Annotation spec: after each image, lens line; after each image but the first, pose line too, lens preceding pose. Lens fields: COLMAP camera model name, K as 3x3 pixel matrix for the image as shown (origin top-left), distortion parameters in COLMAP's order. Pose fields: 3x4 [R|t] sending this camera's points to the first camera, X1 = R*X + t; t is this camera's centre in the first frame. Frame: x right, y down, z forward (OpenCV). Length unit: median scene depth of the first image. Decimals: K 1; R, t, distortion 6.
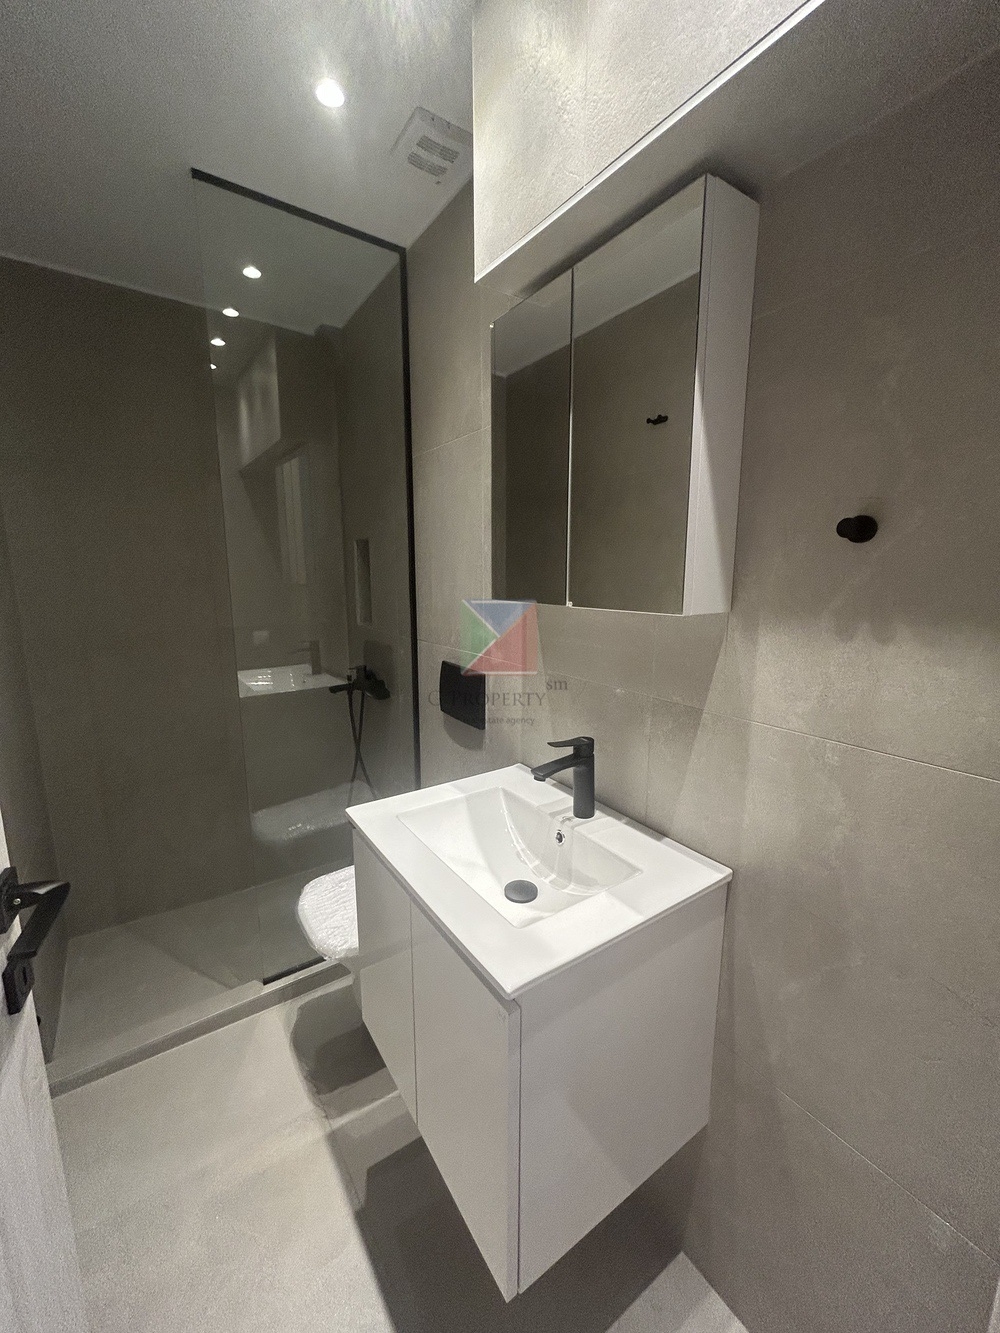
lens RADIAL K [[535.0, 0, 507.9], [0, 535.0, 662.1], [0, 0, 1]] dist [0.000028, -0.000066]
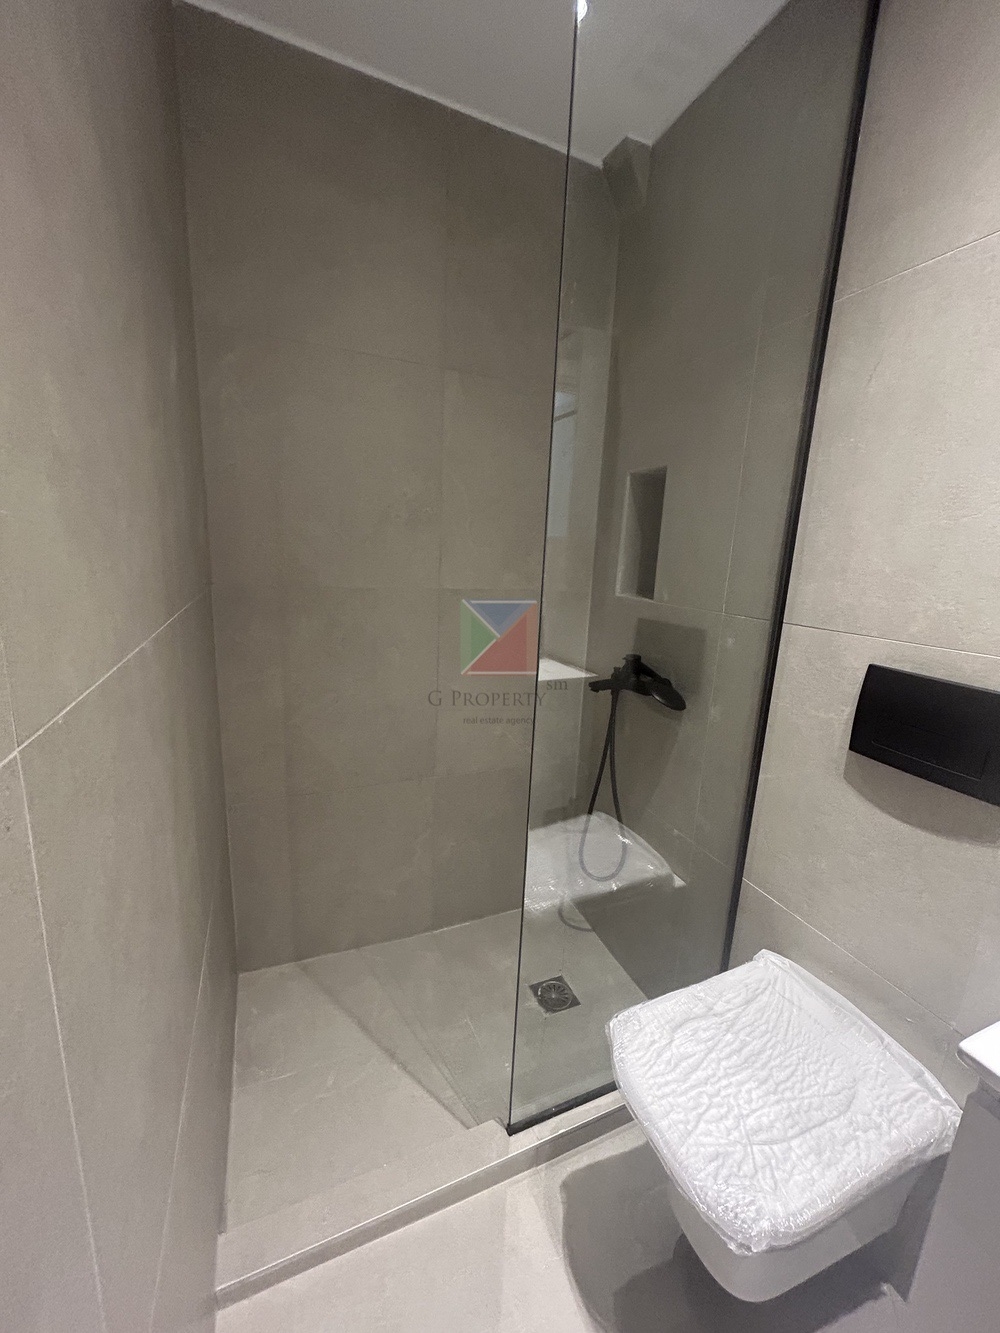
lens RADIAL K [[535.0, 0, 494.1], [0, 535.0, 669.1], [0, 0, 1]] dist [0.000028, -0.000066]
pose [[0.976444, 0.091261, -0.195521, -0.320741], [-0.083918, 0.995432, 0.045535, 0.008909], [0.198783, -0.028054, 0.979642, 0.300866]]
